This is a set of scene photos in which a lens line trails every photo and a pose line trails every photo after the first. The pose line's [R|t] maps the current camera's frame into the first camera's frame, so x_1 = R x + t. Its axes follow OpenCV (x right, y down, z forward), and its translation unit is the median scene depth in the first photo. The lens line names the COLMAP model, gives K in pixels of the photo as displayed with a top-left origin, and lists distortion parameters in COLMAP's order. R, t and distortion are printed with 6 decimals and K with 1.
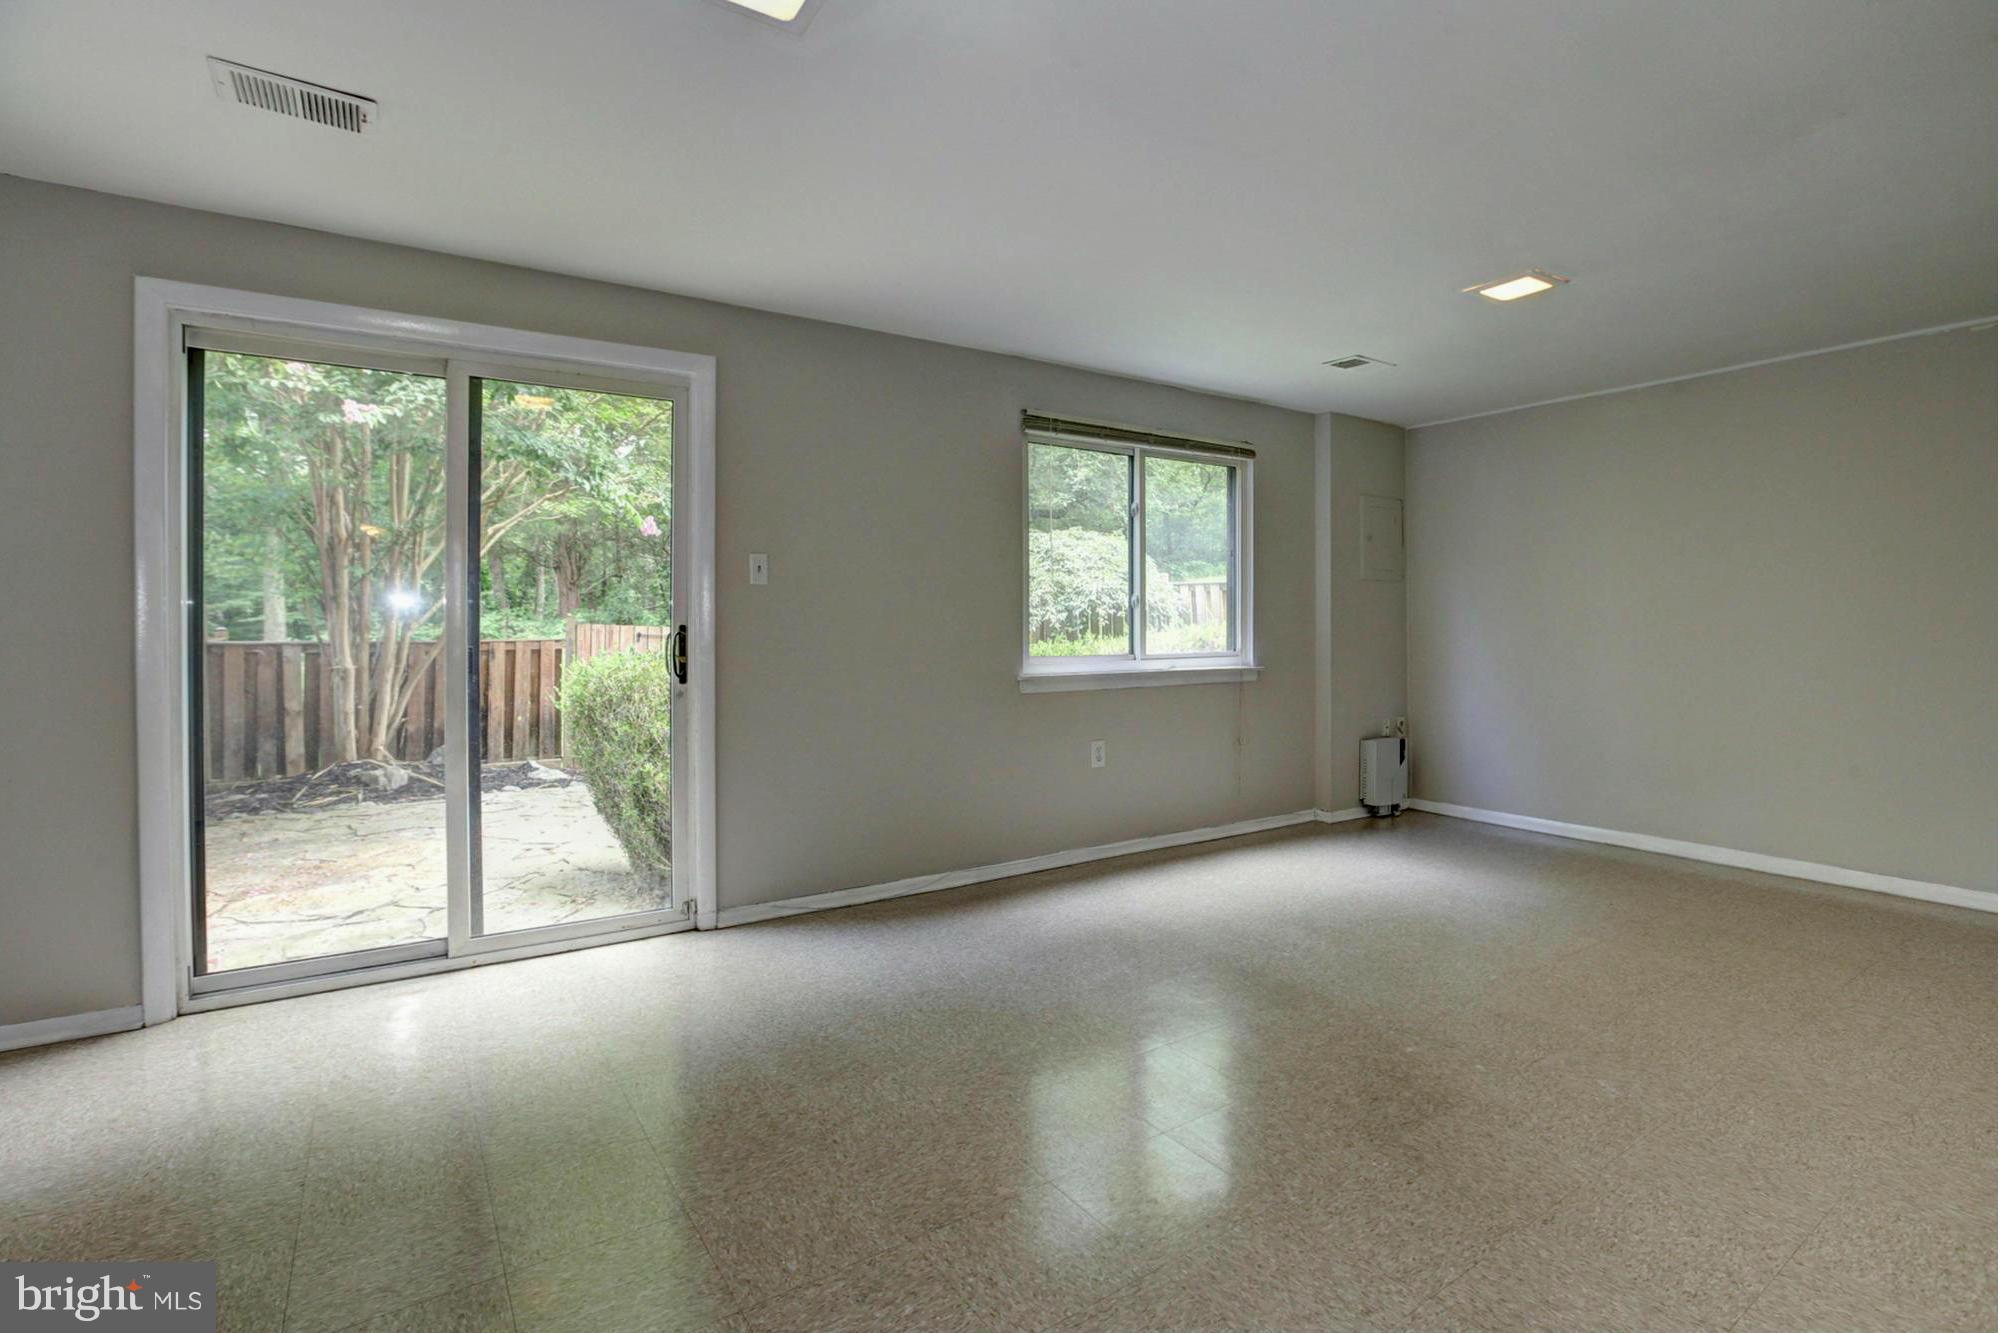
lens RADIAL K [[927.8, 0, 1006.7], [0, 927.8, 634.6], [0, 0, 1]] dist [-0.037489, -0.000354]
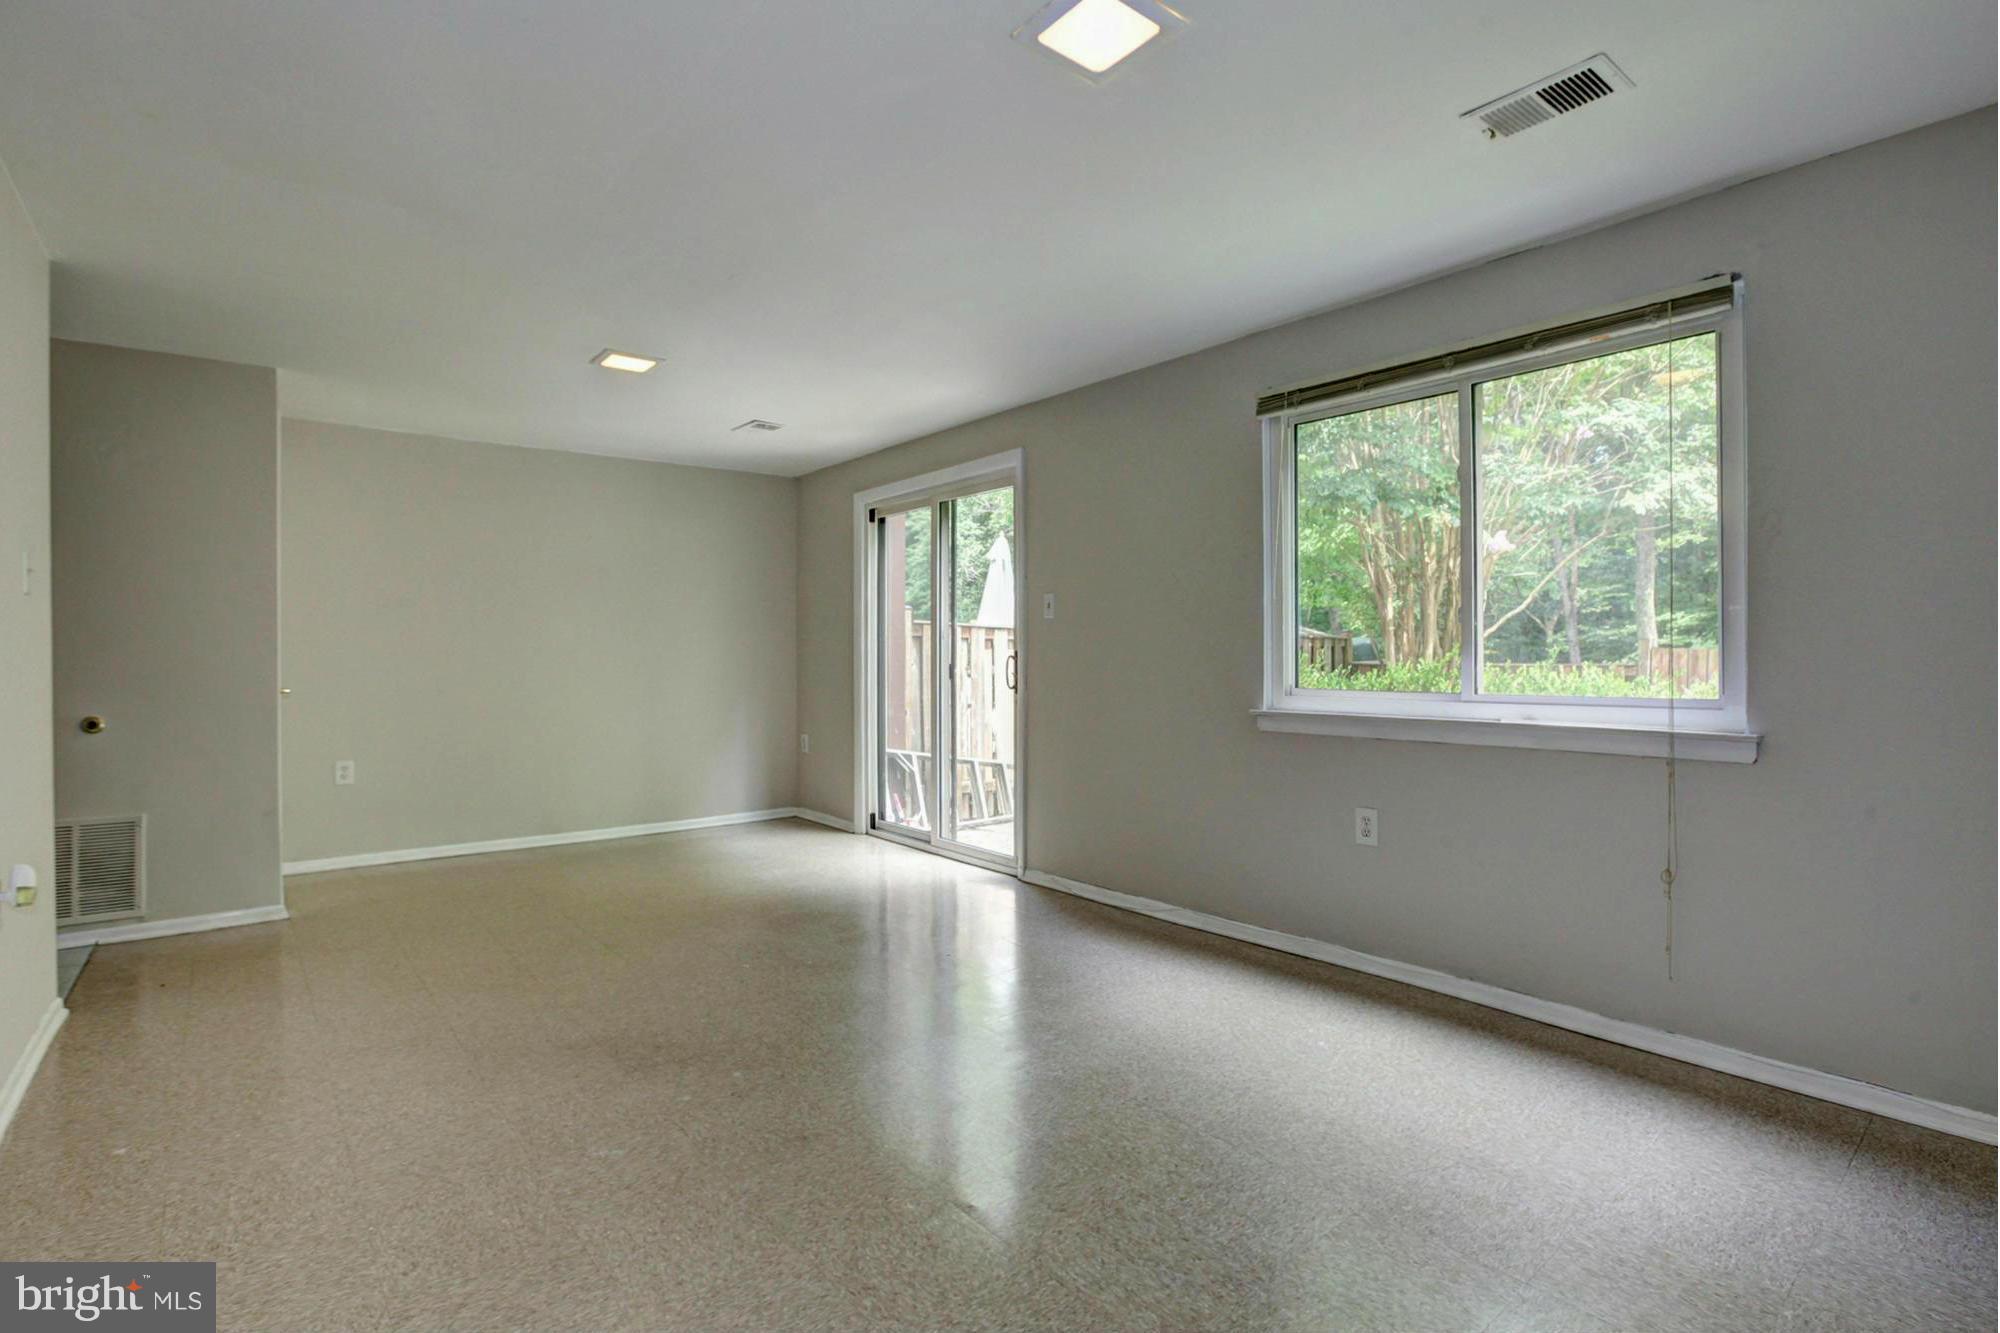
lens RADIAL K [[965.4, 0, 995.3], [0, 965.4, 657.5], [0, 0, 1]] dist [-0.069937, 0.000276]
pose [[0.092640, 0.005211, -0.995686, 1.019856], [-0.006790, 0.999966, 0.004601, -0.005810], [0.995677, 0.006334, 0.092672, 0.805495]]
